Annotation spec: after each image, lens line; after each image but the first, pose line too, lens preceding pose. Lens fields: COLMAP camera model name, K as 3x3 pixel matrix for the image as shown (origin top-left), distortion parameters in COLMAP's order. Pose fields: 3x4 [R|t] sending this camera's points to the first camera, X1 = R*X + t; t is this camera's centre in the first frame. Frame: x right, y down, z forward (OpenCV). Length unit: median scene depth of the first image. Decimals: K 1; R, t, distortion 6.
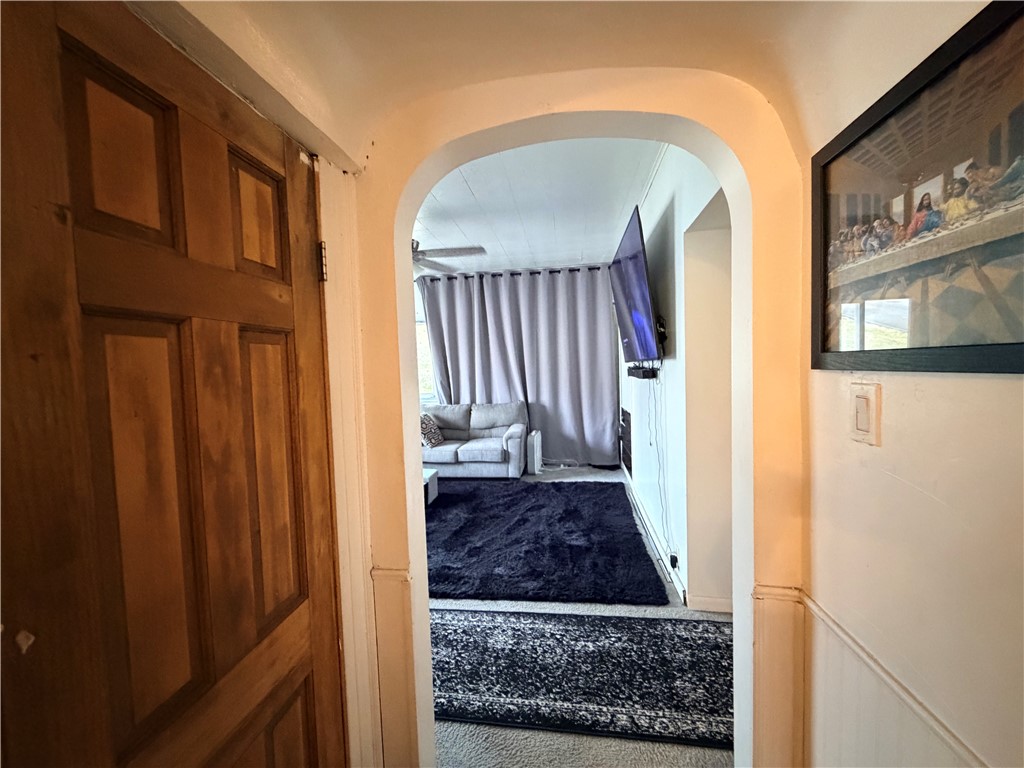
lens RADIAL K [[405.7, 0, 517.6], [0, 405.7, 382.6], [0, 0, 1]] dist [-0.001625, 0.000367]
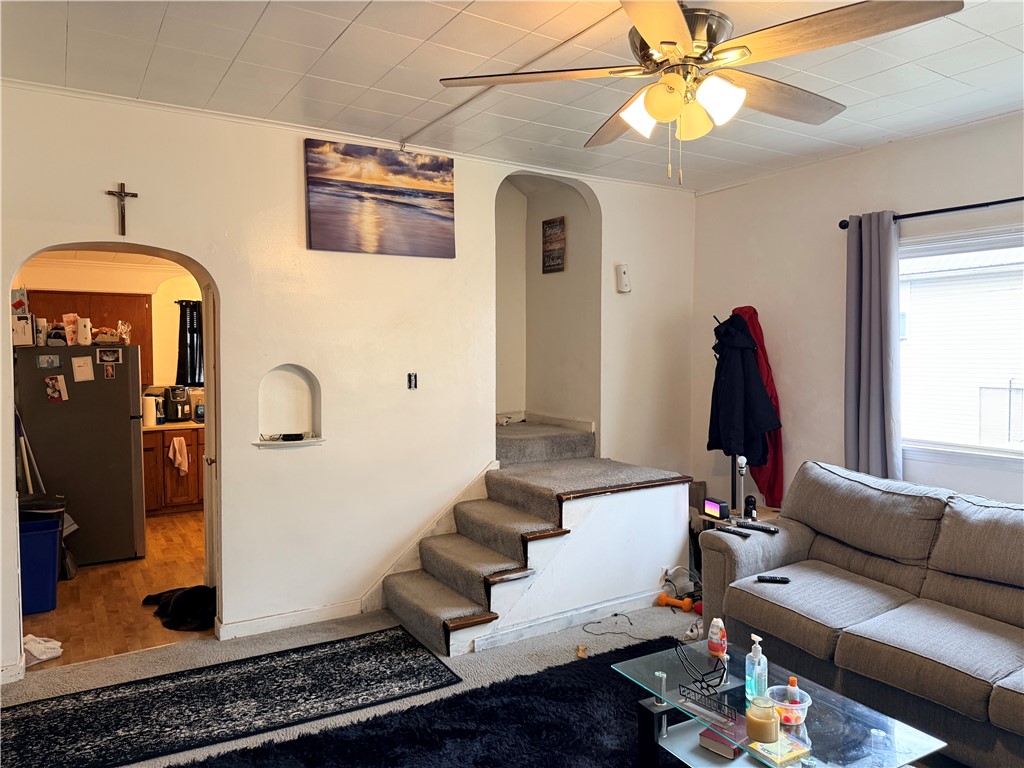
lens RADIAL K [[724.0, 0, 512.5], [0, 724.0, 384.1], [0, 0, 1]] dist [0.000175, -0.002162]
pose [[-0.774787, 0.062439, -0.629131, 0.183245], [0.000558, 0.995178, 0.098081, -0.074013], [0.632222, 0.075641, -0.771086, 1.064437]]
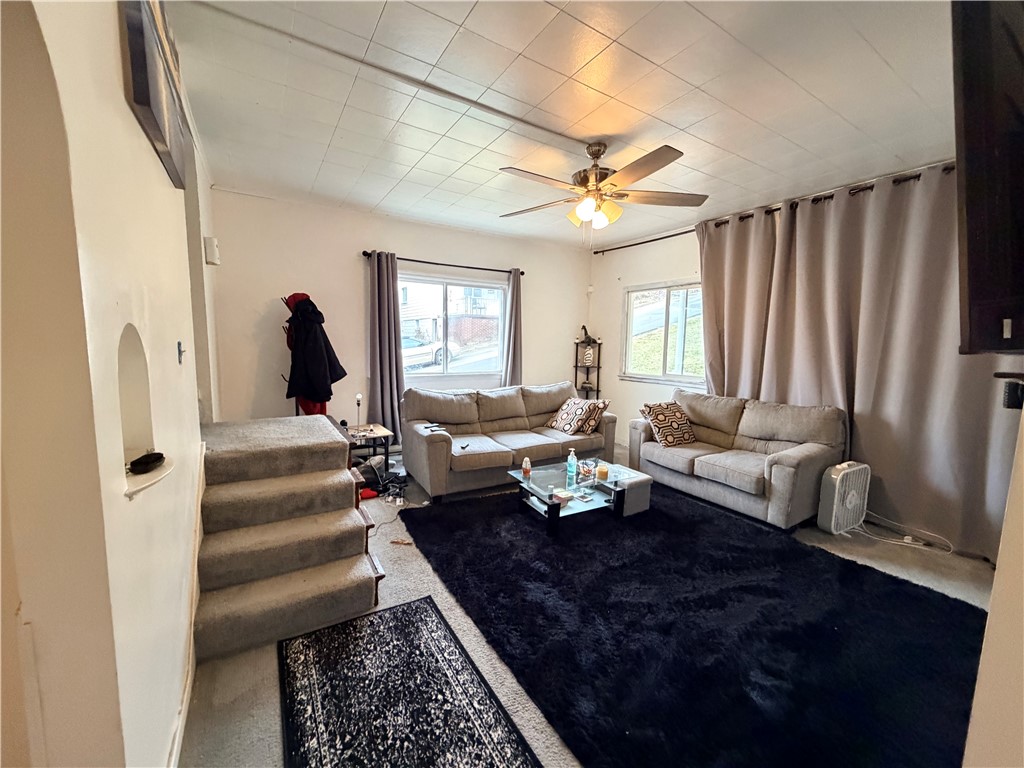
lens RADIAL K [[405.7, 0, 510.3], [0, 405.7, 384.4], [0, 0, 1]] dist [-0.001625, 0.000367]
pose [[0.631213, 0.128227, -0.764937, 0.185497], [-0.072899, 0.991682, 0.106082, -0.019713], [0.772176, -0.011197, 0.635310, 0.287951]]
